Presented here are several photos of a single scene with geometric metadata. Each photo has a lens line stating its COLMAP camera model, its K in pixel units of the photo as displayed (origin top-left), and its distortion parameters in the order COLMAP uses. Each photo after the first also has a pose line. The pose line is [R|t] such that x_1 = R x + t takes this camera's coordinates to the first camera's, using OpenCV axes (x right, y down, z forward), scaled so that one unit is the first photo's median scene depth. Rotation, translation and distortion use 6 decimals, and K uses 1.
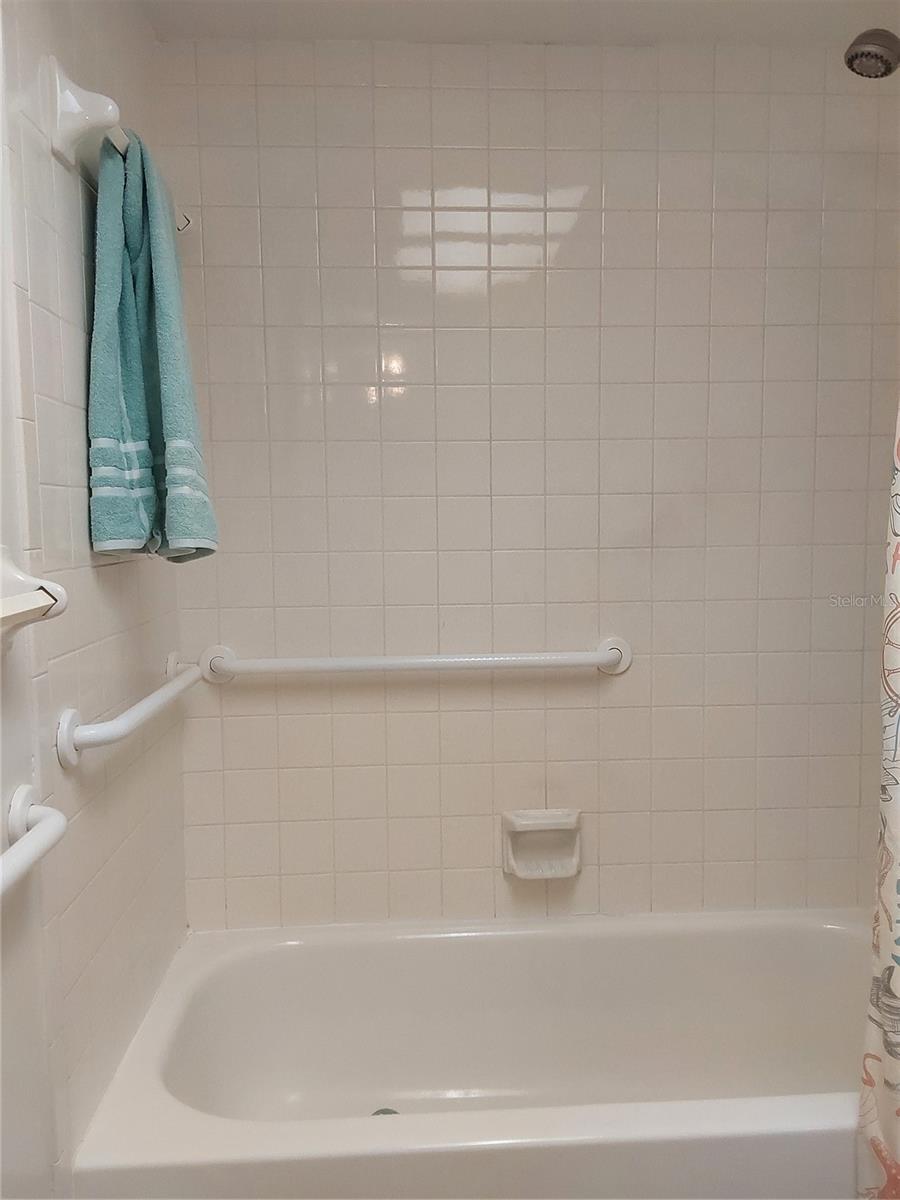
lens RADIAL K [[969.9, 0, 450.0], [0, 969.9, 600.0], [0, 0, 1]] dist [0.098853, -0.137707]
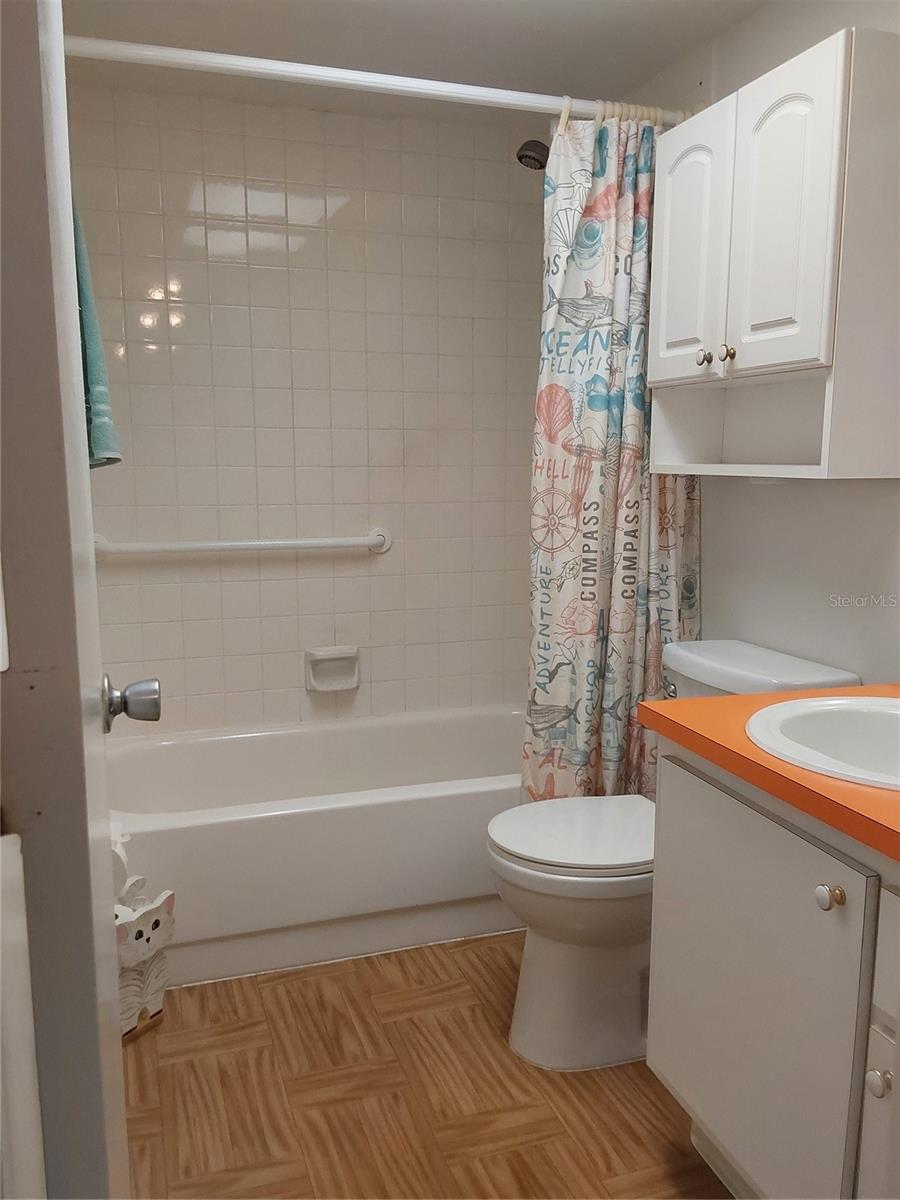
lens RADIAL K [[969.9, 0, 450.0], [0, 969.9, 600.0], [0, 0, 1]] dist [0.098853, -0.137707]
pose [[0.965376, -0.027486, 0.259411, -0.113805], [0.011004, 0.997839, 0.064773, 0.054247], [-0.260631, -0.059676, 0.963592, -0.454830]]
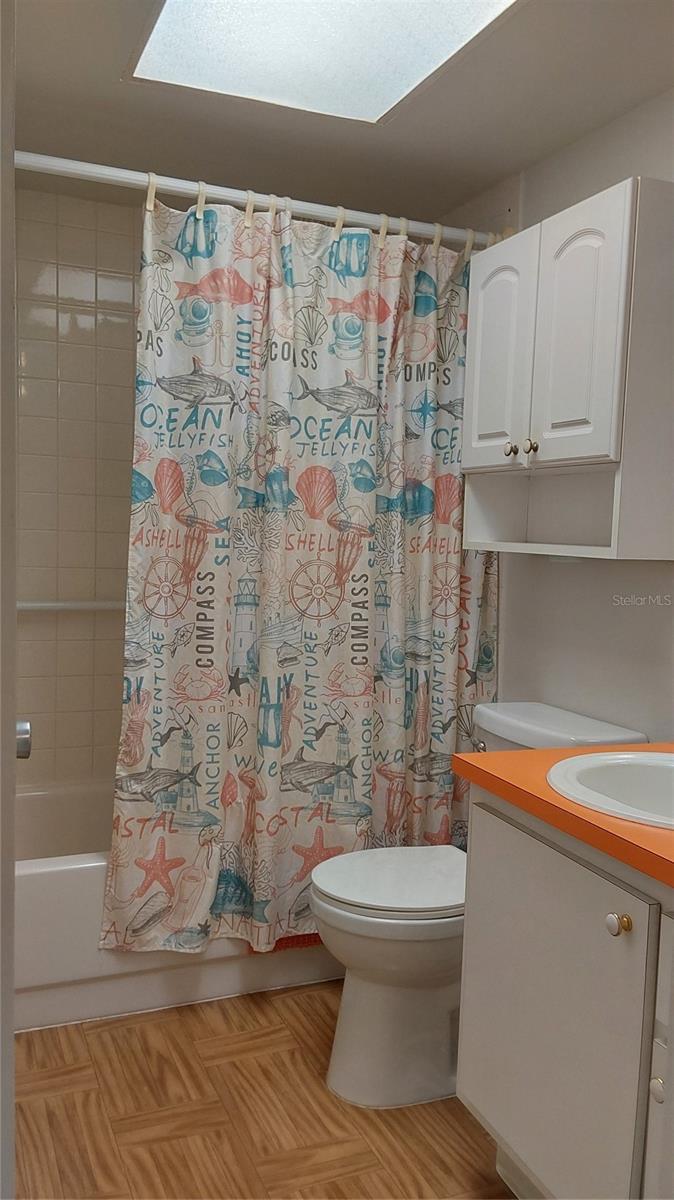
lens RADIAL K [[961.3, 0, 337.0], [0, 961.3, 600.0], [0, 0, 1]] dist [0.128427, -0.194409]
pose [[0.942391, 0.013971, 0.334222, -0.172929], [-0.012153, 0.999898, -0.007530, 0.061907], [-0.334293, 0.003035, 0.942464, -0.555579]]
